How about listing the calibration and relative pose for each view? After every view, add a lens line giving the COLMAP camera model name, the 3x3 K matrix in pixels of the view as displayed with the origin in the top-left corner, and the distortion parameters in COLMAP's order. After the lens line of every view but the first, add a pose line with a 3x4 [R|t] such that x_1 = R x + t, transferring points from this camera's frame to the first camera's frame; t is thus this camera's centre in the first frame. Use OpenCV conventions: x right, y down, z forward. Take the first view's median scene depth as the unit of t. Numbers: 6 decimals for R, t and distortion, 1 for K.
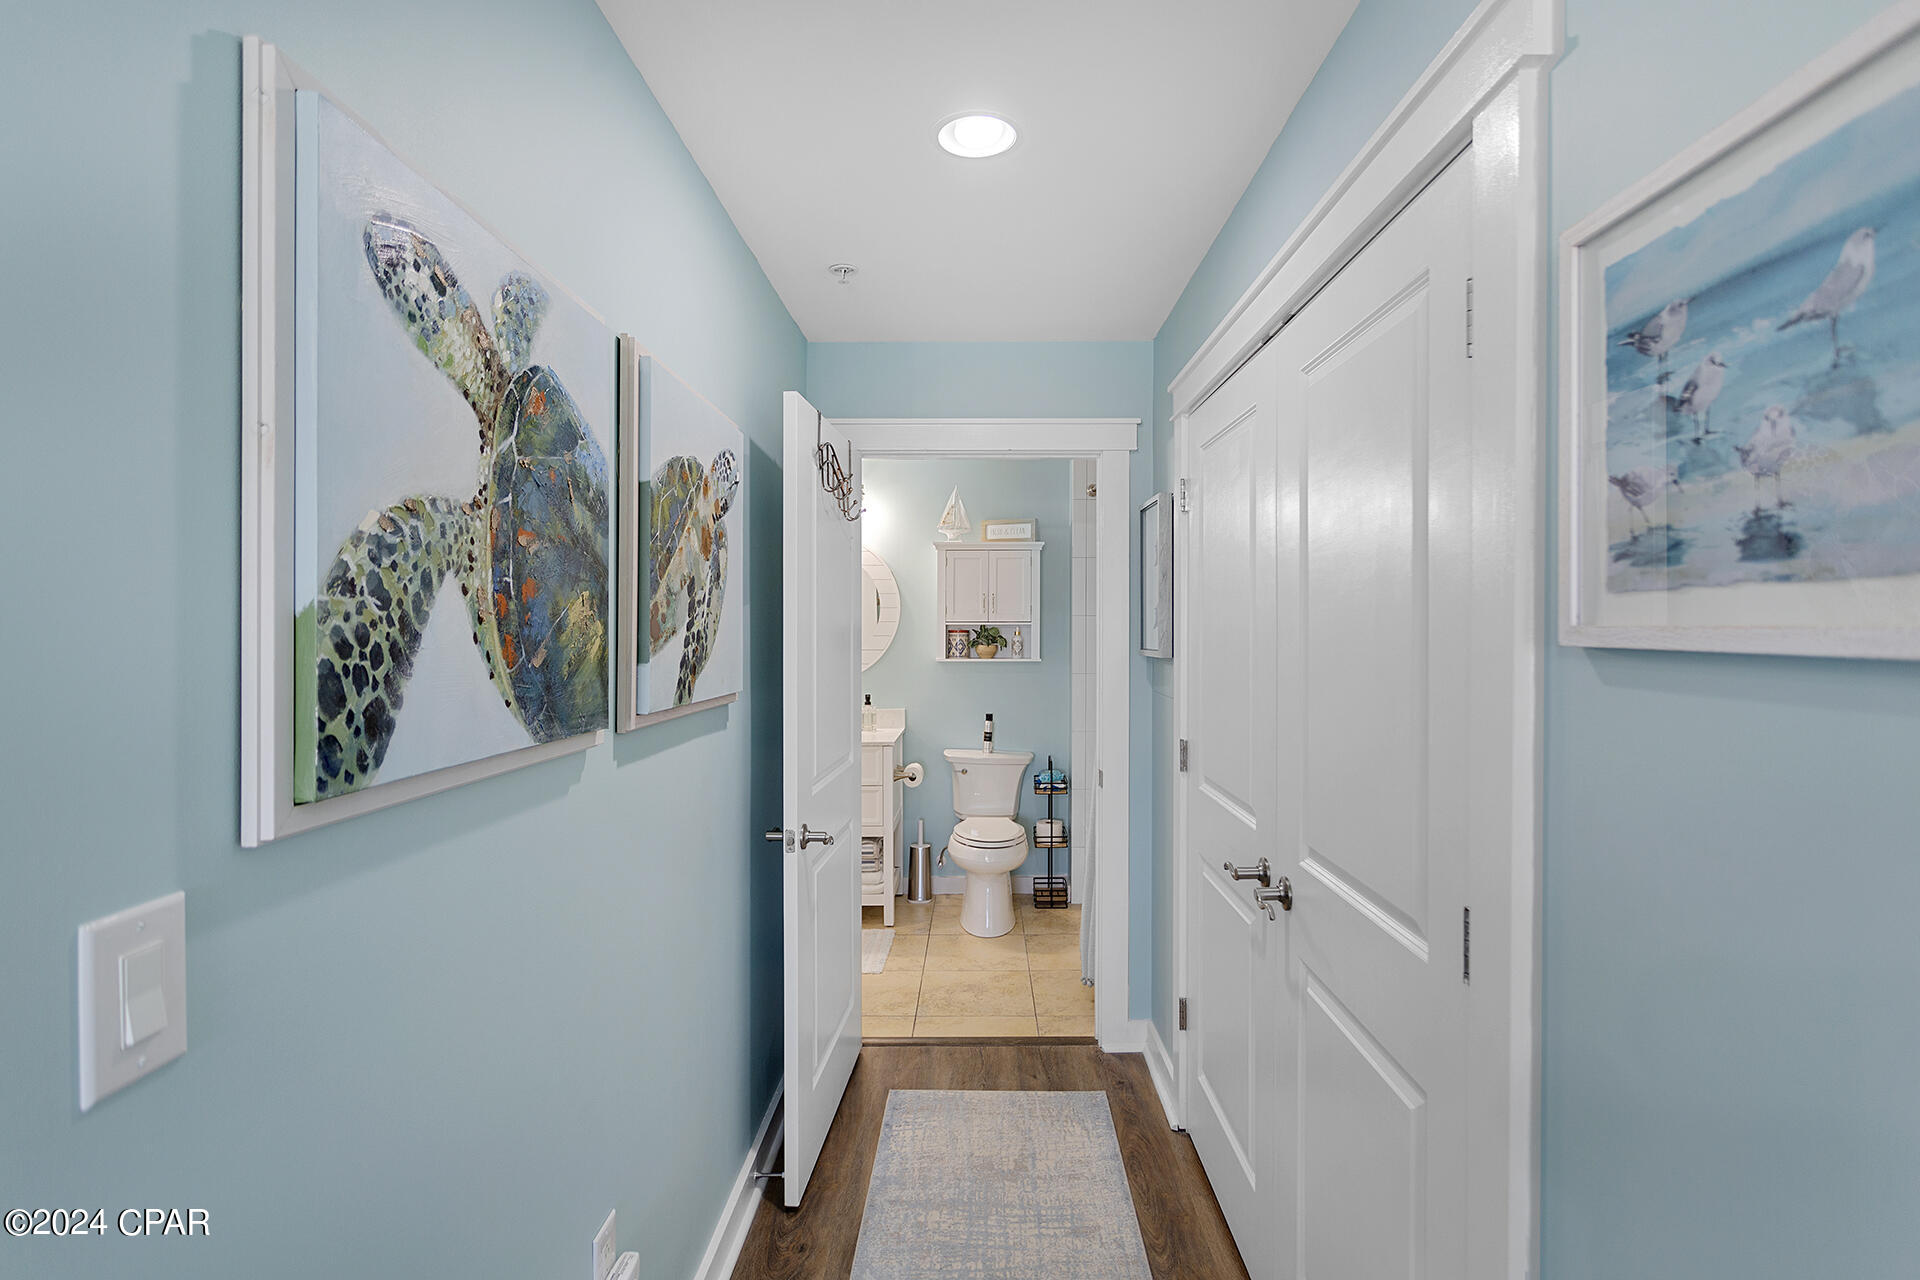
lens RADIAL K [[903.3, 0, 959.7], [0, 903.3, 638.5], [0, 0, 1]] dist [0.000142, 0.000003]
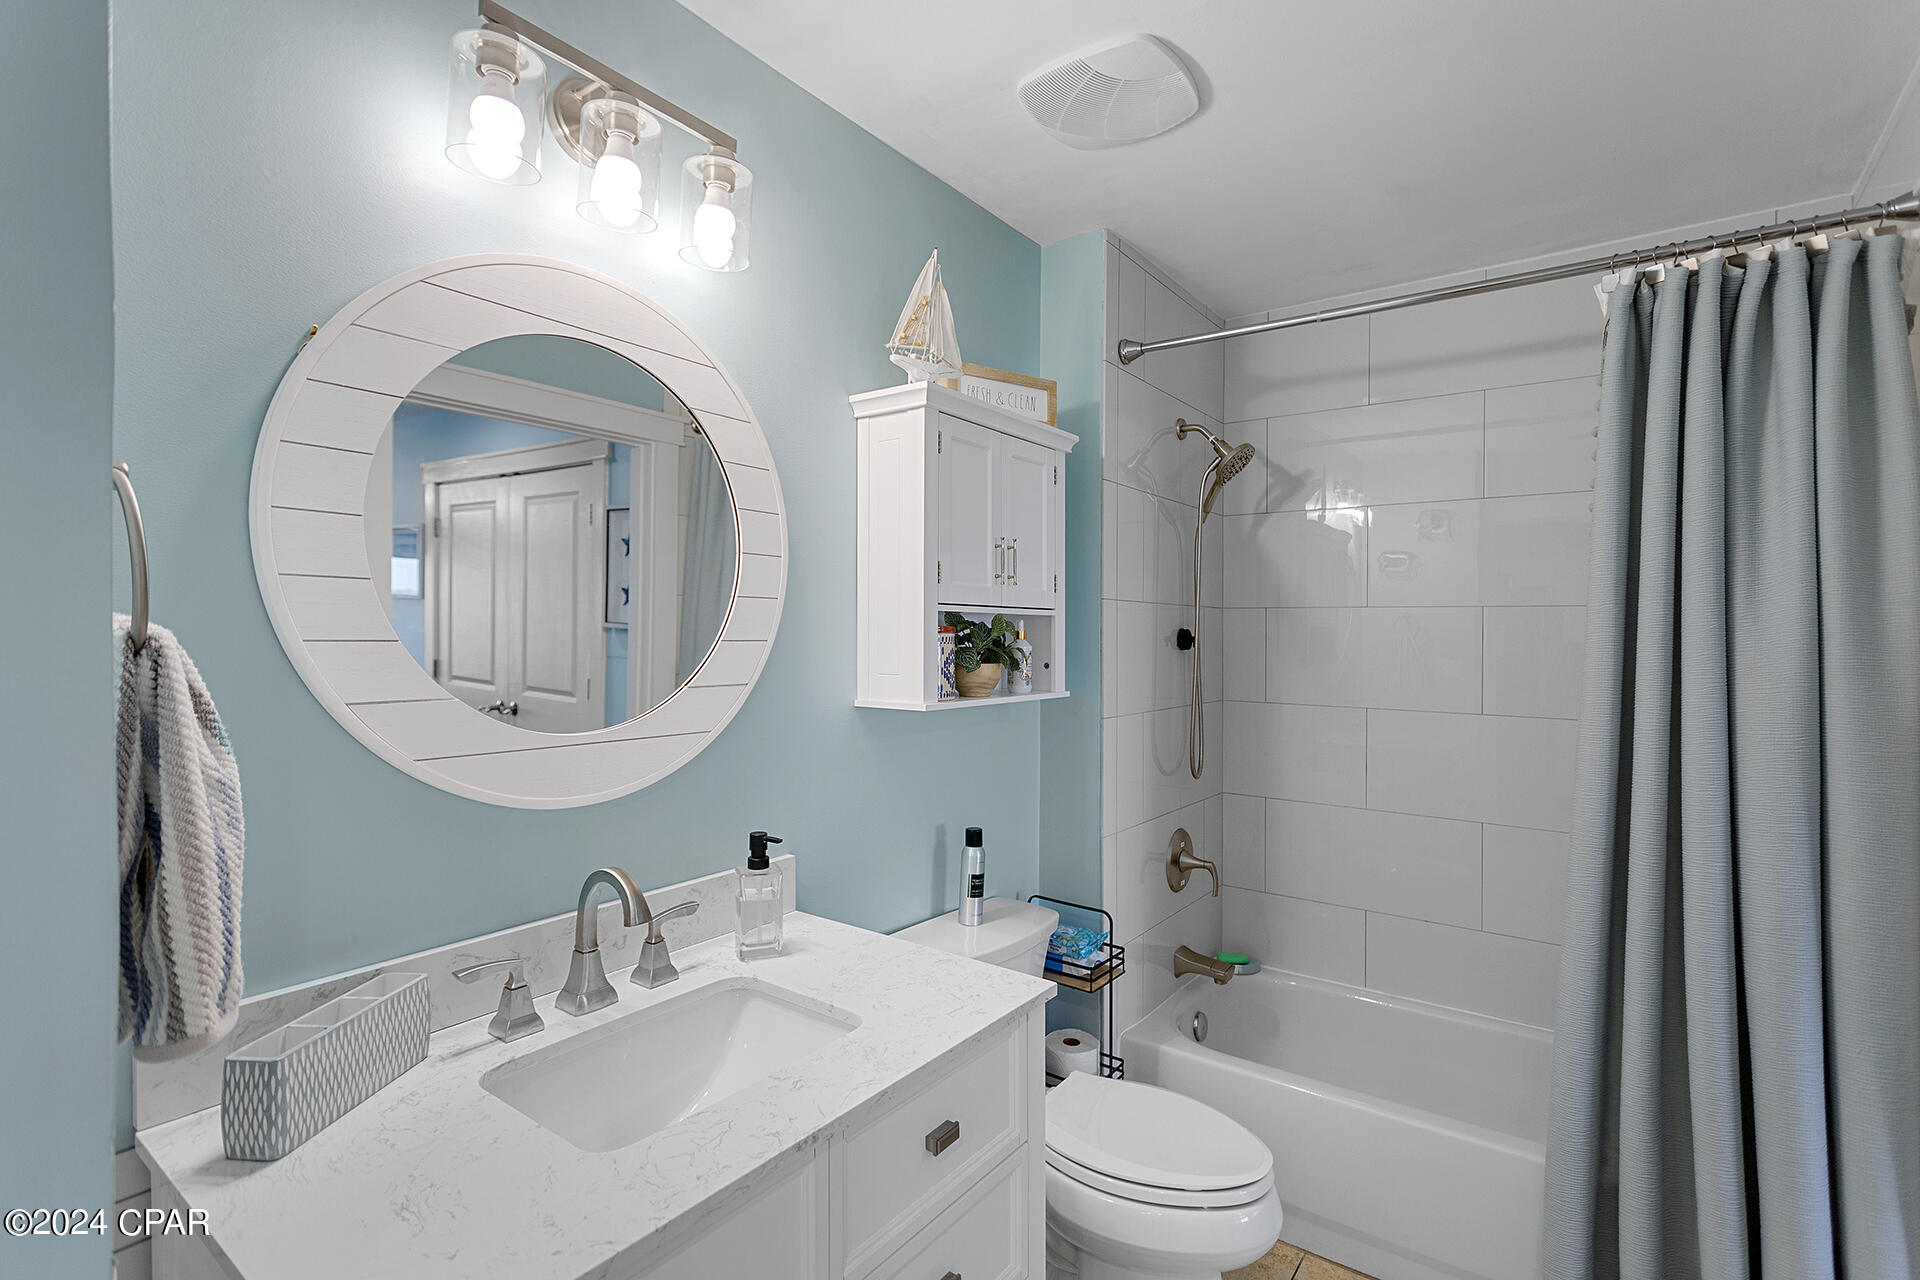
lens RADIAL K [[903.3, 0, 961.6], [0, 903.3, 634.7], [0, 0, 1]] dist [0.000142, 0.000003]
pose [[0.574430, 0.003993, 0.818544, -0.314099], [-0.000668, 0.999990, -0.004409, -0.004110], [-0.818553, 0.001986, 0.574427, 0.777332]]
